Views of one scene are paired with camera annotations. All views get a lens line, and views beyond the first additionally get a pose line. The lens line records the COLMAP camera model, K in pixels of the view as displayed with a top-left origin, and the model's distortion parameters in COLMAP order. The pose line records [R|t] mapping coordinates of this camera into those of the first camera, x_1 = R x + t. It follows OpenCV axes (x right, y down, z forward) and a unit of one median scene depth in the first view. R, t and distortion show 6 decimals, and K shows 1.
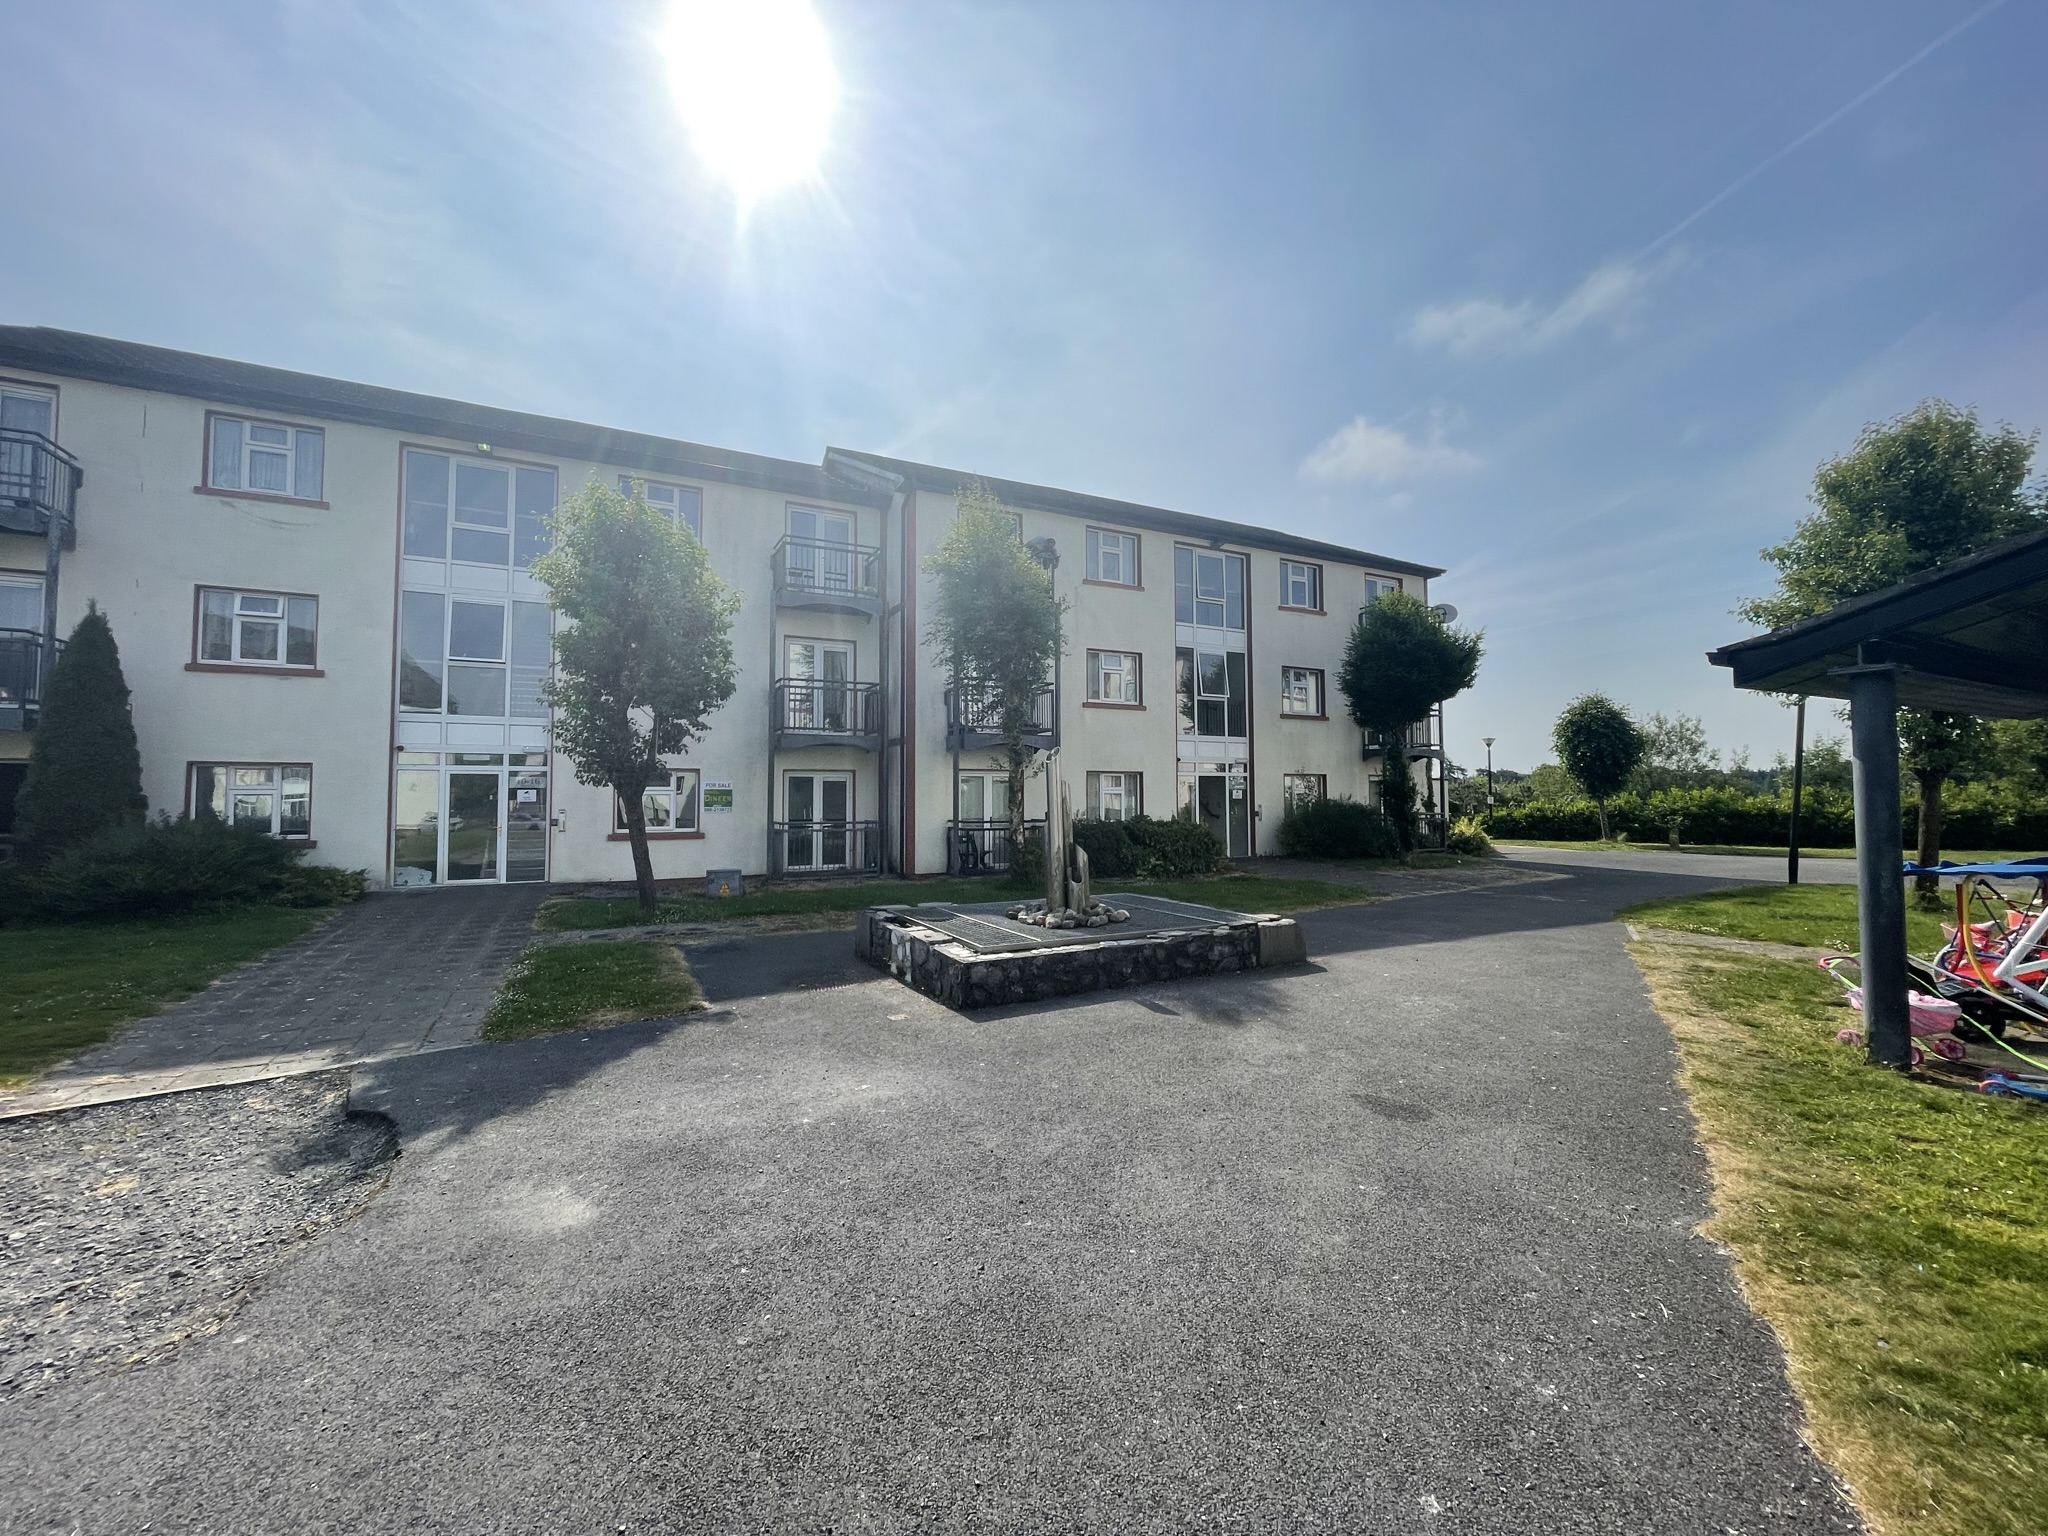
lens RADIAL K [[801.4, 0, 1047.5], [0, 801.4, 767.0], [0, 0, 1]] dist [-0.008496, 0.000049]
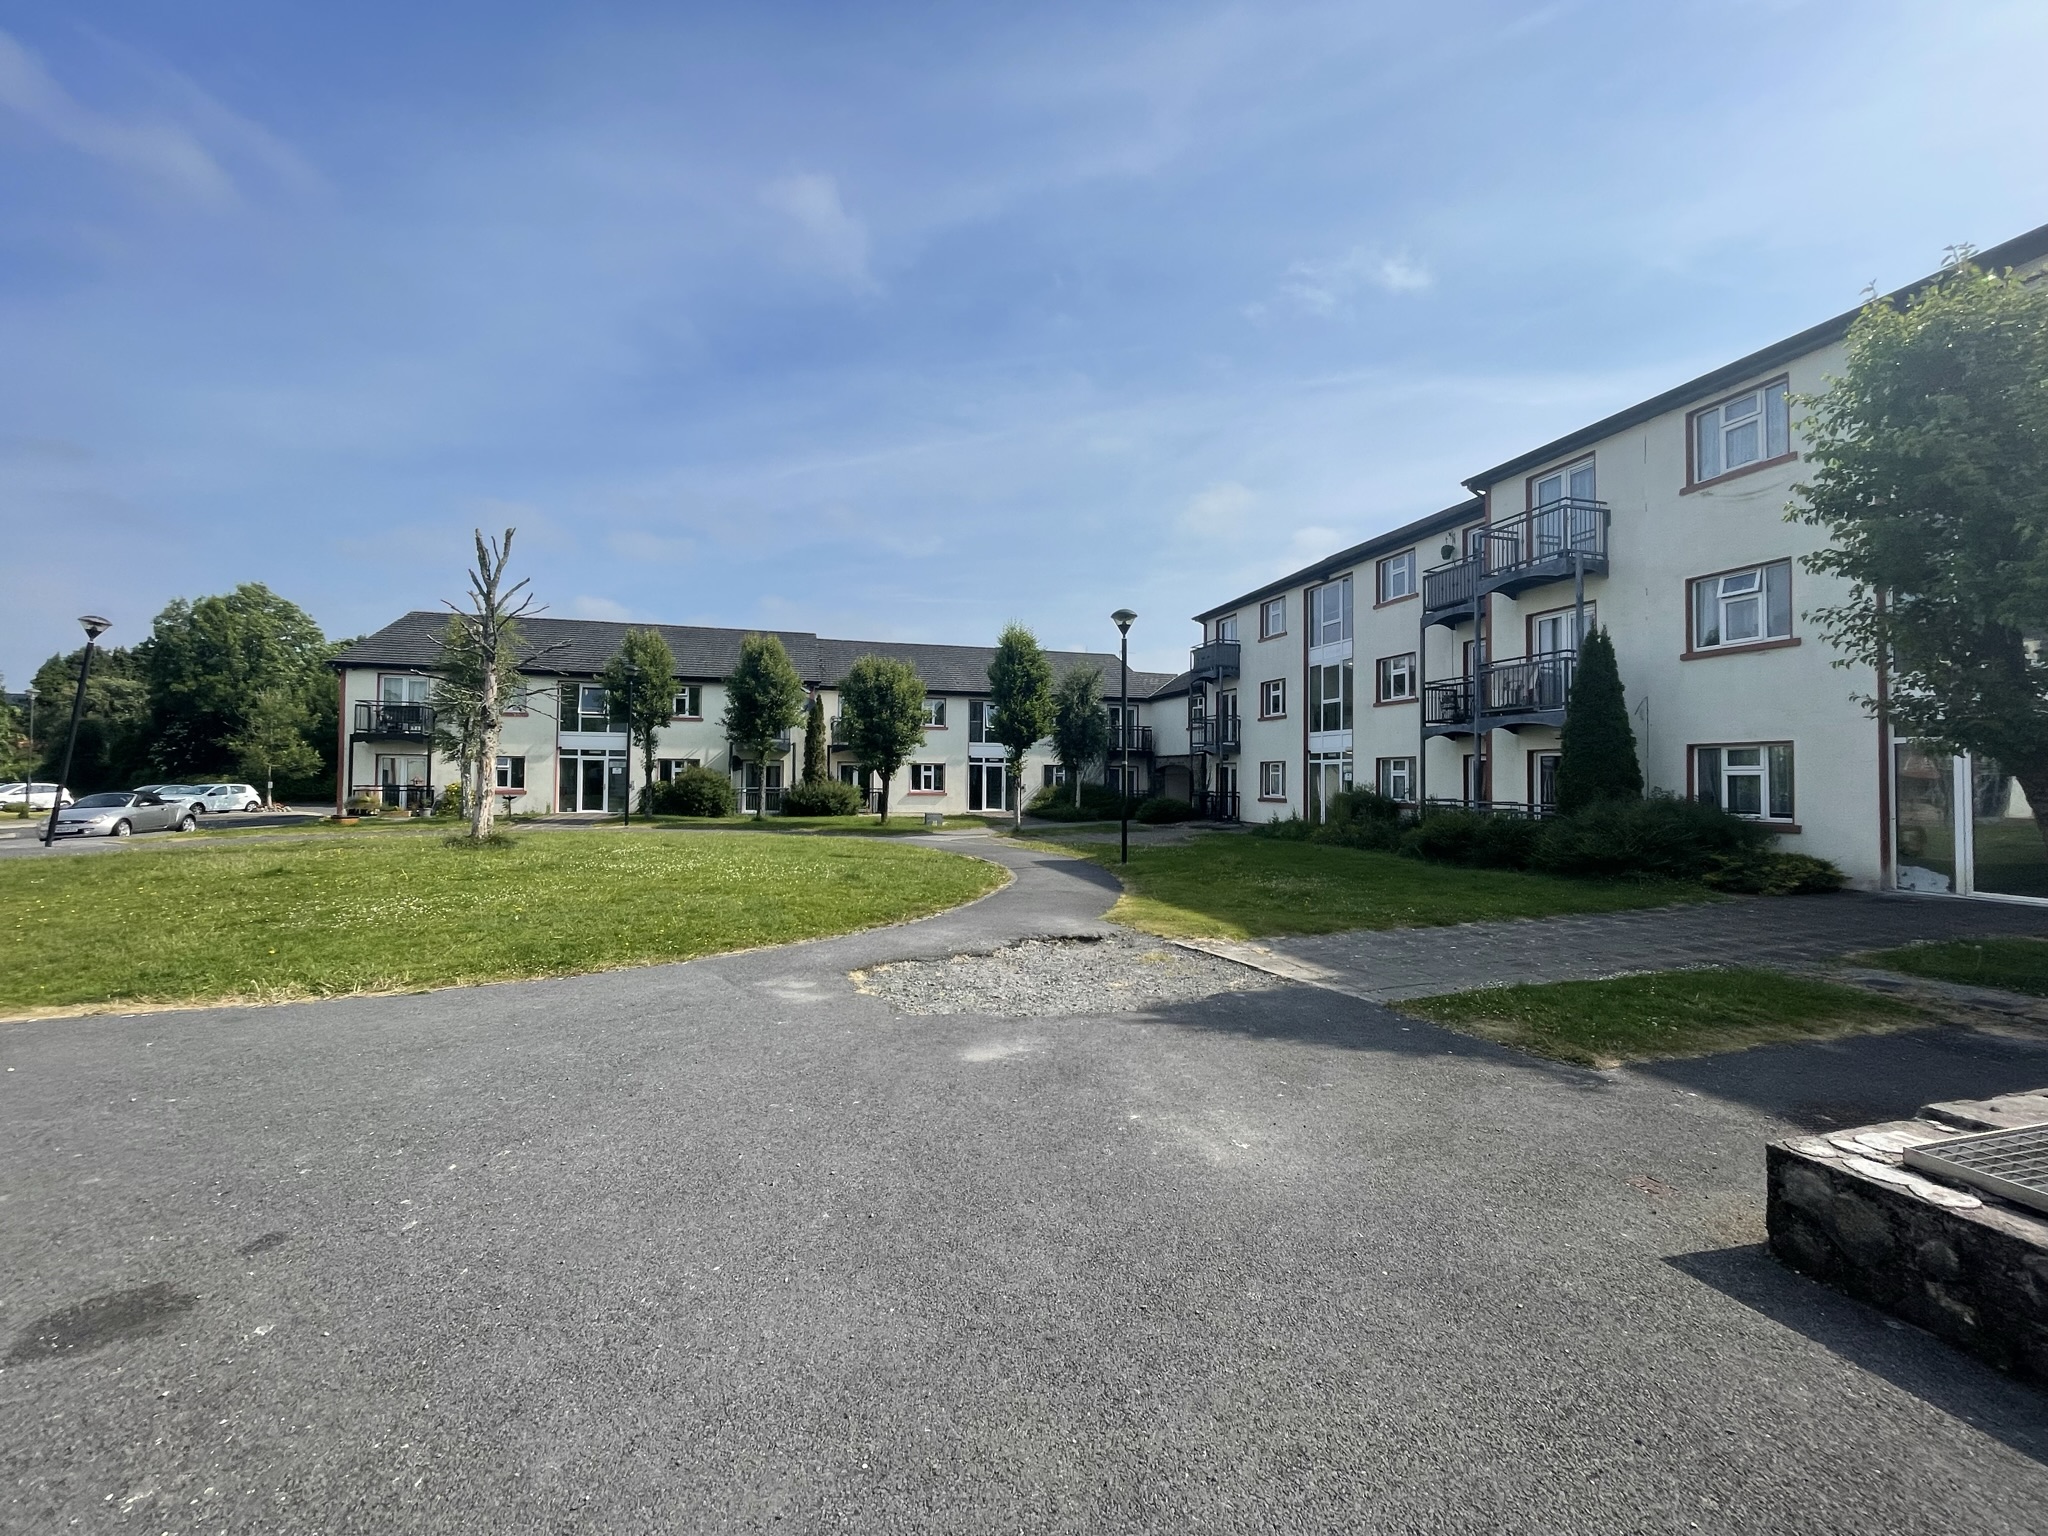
lens RADIAL K [[827.4, 0, 1024.0], [0, 827.4, 768.0], [0, 0, 1]] dist [0.009113, -0.000197]
pose [[-0.220890, -0.011760, -0.975228, 0.527924], [0.032115, 0.999297, -0.019325, 0.041965], [0.974770, -0.035589, -0.220357, 0.871287]]
